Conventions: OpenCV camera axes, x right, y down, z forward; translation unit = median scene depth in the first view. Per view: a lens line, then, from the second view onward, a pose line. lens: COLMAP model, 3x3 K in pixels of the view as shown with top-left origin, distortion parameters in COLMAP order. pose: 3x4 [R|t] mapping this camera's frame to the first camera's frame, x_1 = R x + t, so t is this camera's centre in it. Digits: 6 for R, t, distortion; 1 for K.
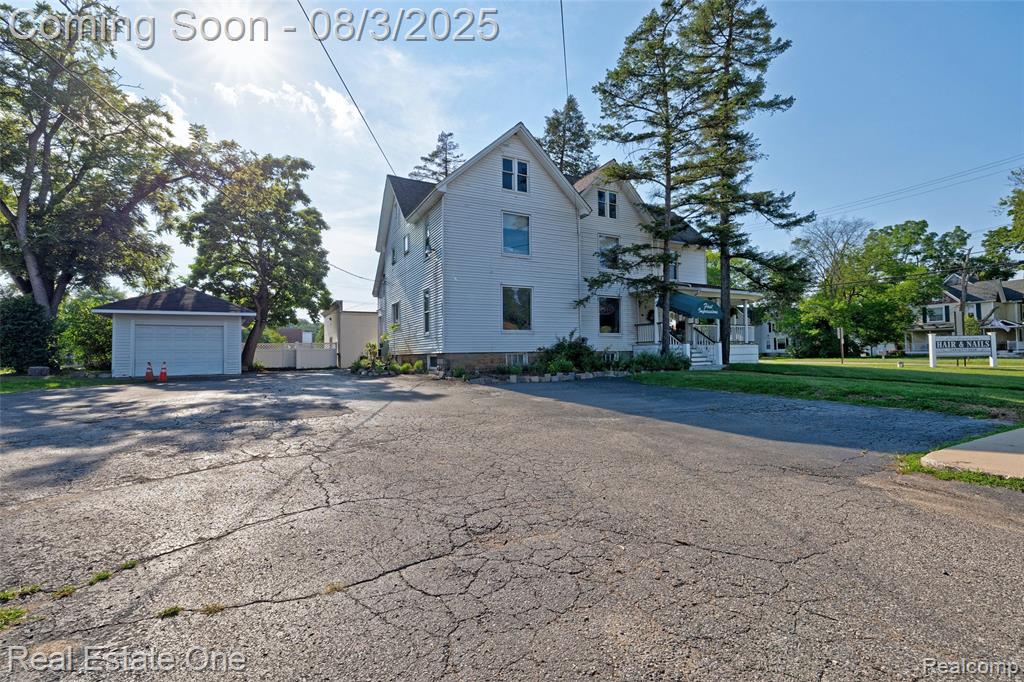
lens RADIAL K [[438.2, 0, 512.1], [0, 438.2, 339.9], [0, 0, 1]] dist [0.002501, -0.000645]
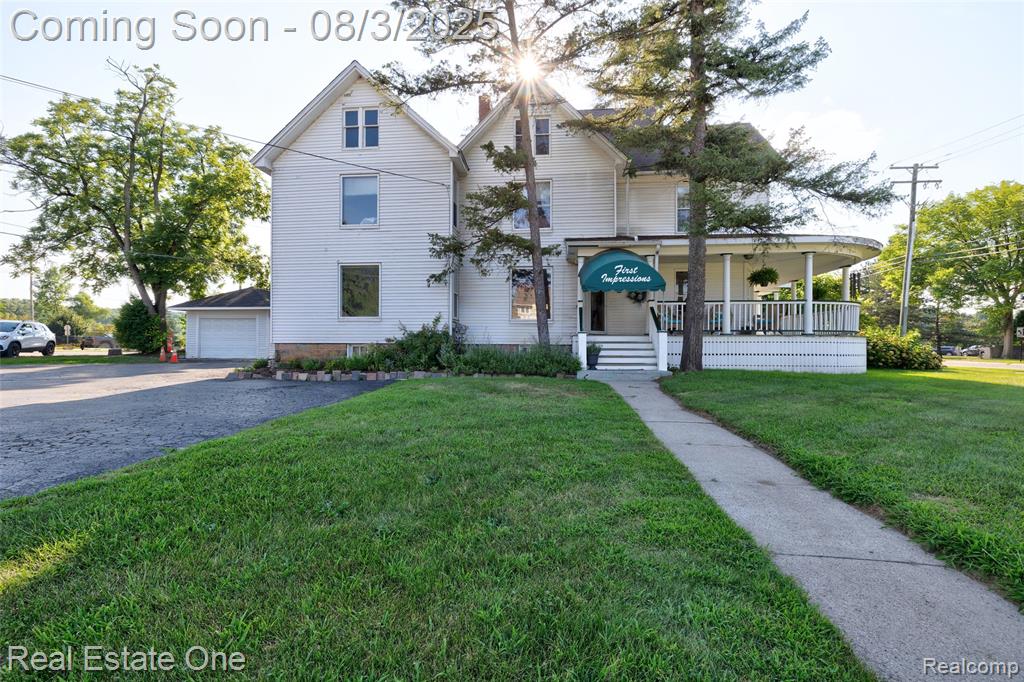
lens RADIAL K [[438.2, 0, 509.4], [0, 438.2, 342.7], [0, 0, 1]] dist [0.002501, -0.000645]
pose [[0.833545, 0.013140, -0.552295, 0.695505], [0.000838, 0.999686, 0.025048, 0.005671], [0.552450, -0.021342, 0.833273, 0.459736]]
